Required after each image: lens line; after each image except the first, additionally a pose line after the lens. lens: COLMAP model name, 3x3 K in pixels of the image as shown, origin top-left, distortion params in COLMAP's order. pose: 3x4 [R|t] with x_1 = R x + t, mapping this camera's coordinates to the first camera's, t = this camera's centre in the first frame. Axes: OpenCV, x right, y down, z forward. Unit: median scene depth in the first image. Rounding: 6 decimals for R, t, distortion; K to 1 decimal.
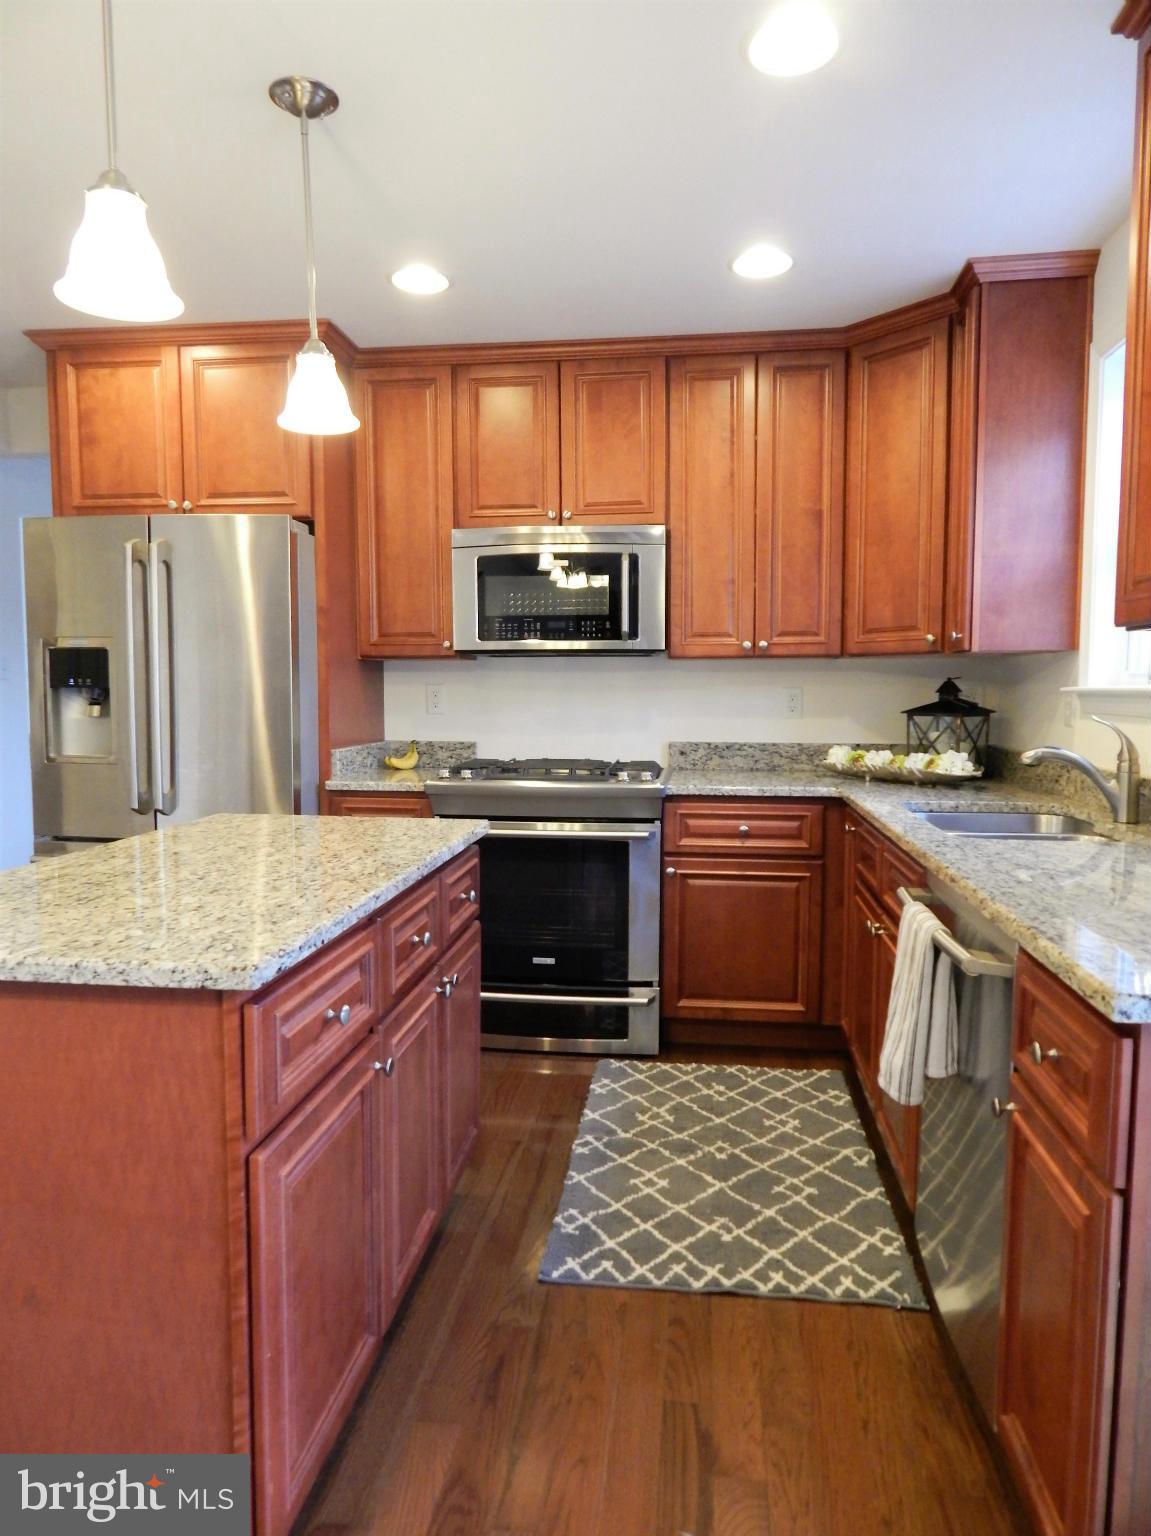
lens RADIAL K [[998.1, 0, 580.1], [0, 998.1, 764.4], [0, 0, 1]] dist [0.001030, -0.008913]
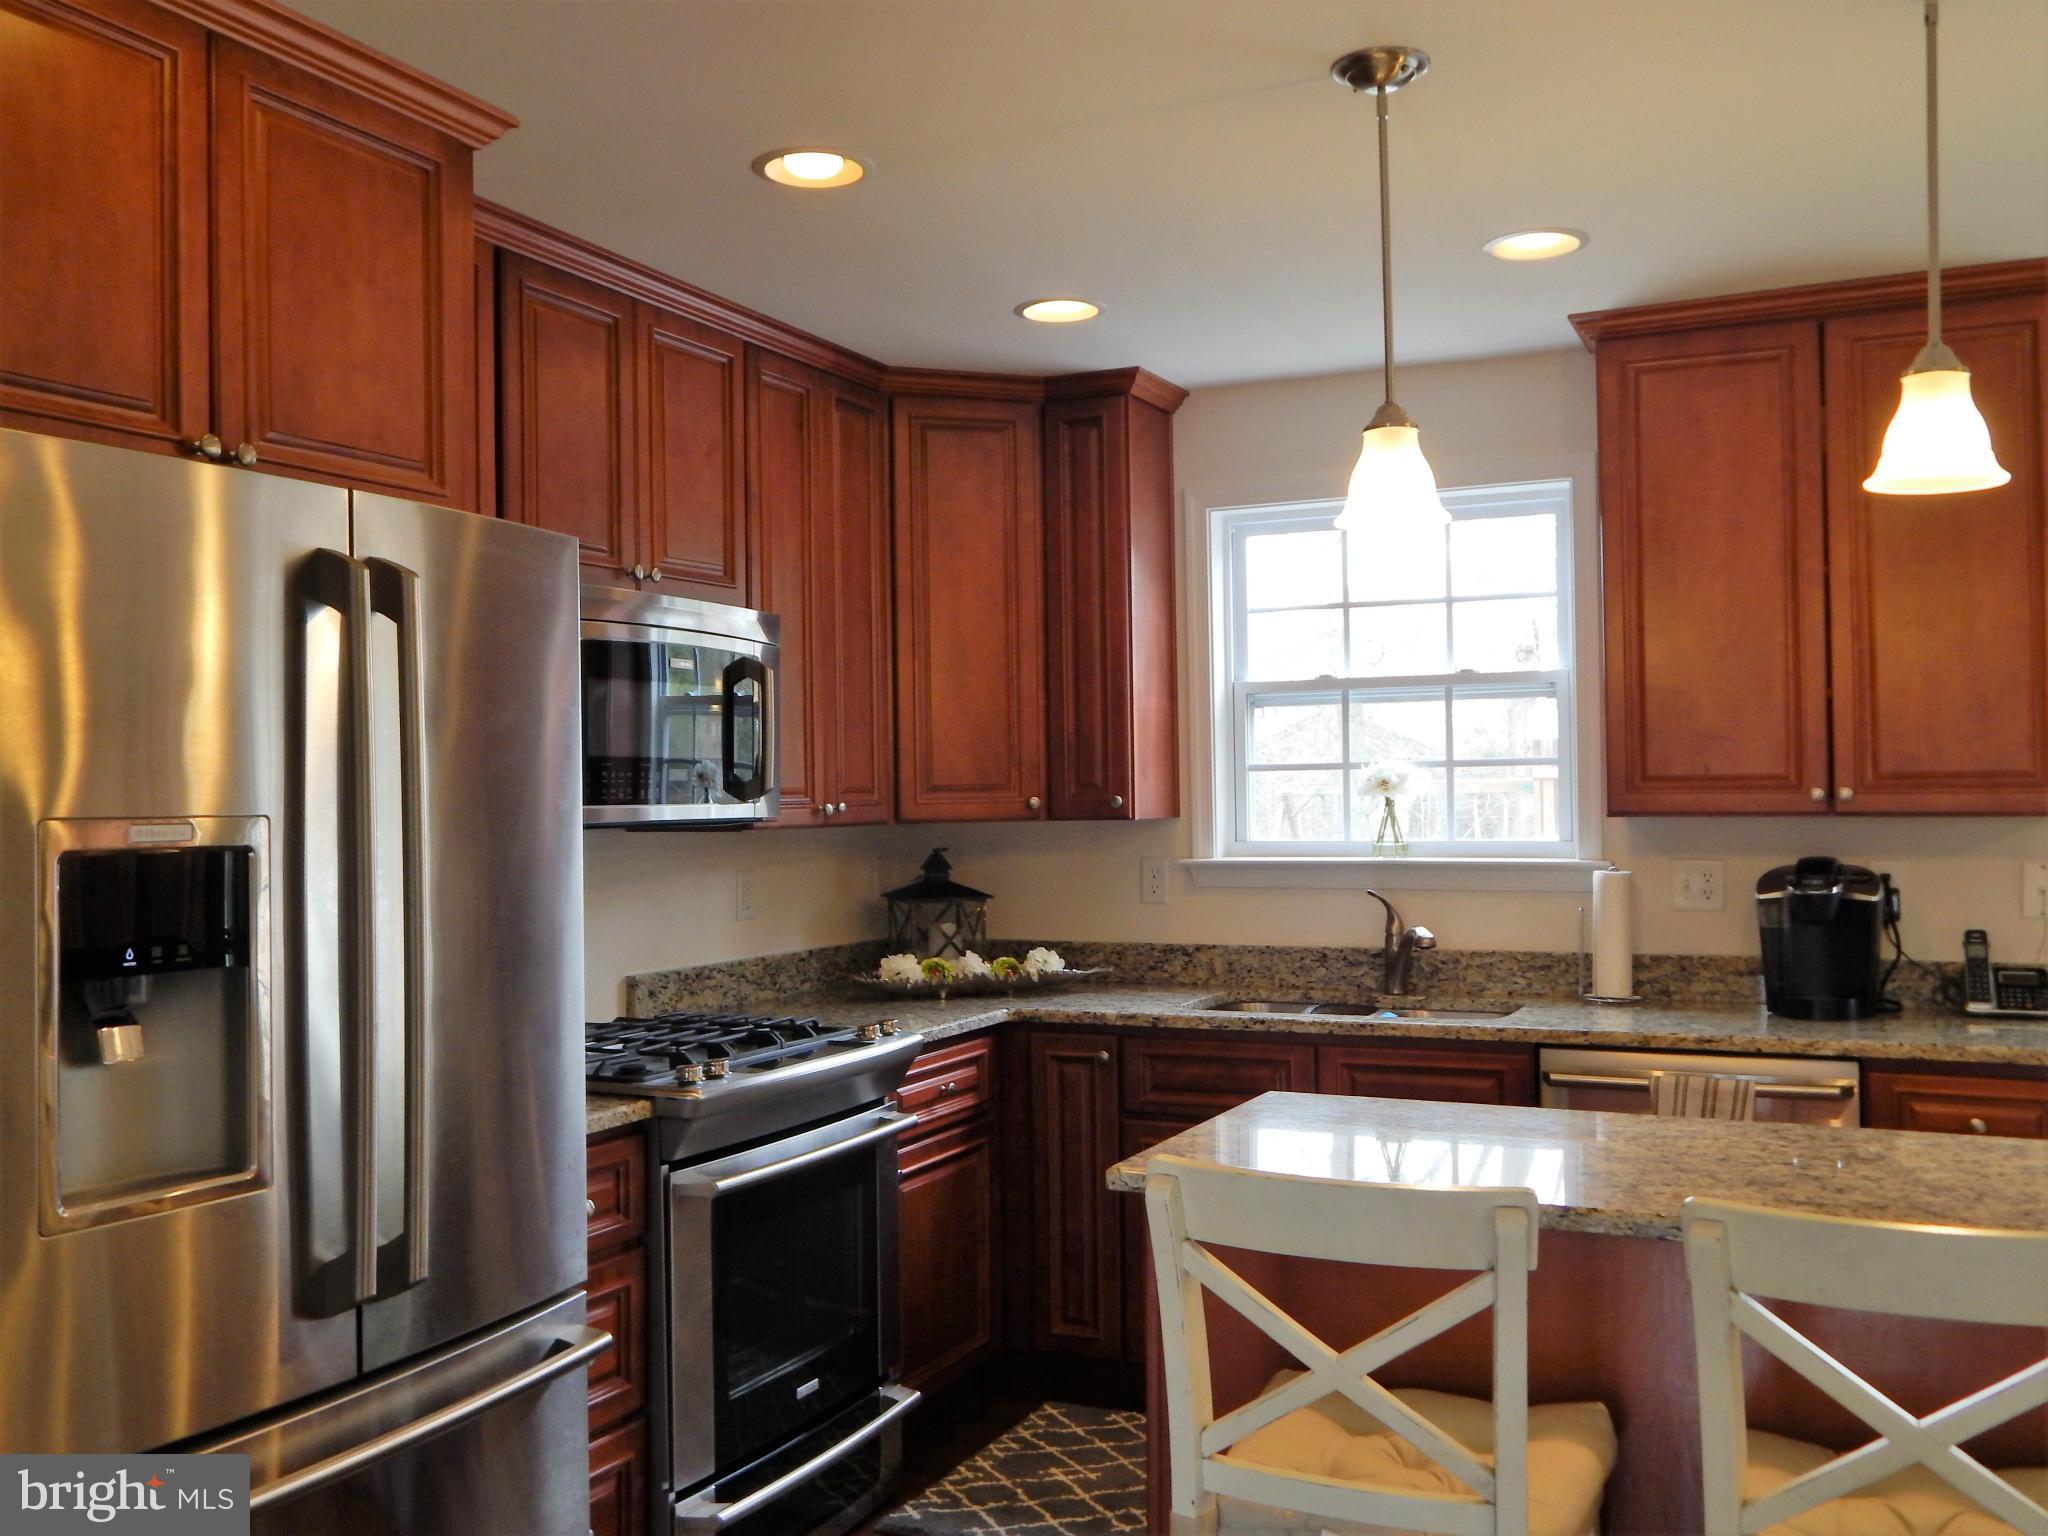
lens RADIAL K [[1725.6, 0, 1024.0], [0, 1725.6, 768.0], [0, 0, 1]] dist [-0.002978, -0.003768]
pose [[0.357641, 0.015782, 0.933726, -0.906982], [0.098942, 0.993589, -0.054691, -0.078443], [-0.928603, 0.111945, 0.353787, 0.527514]]
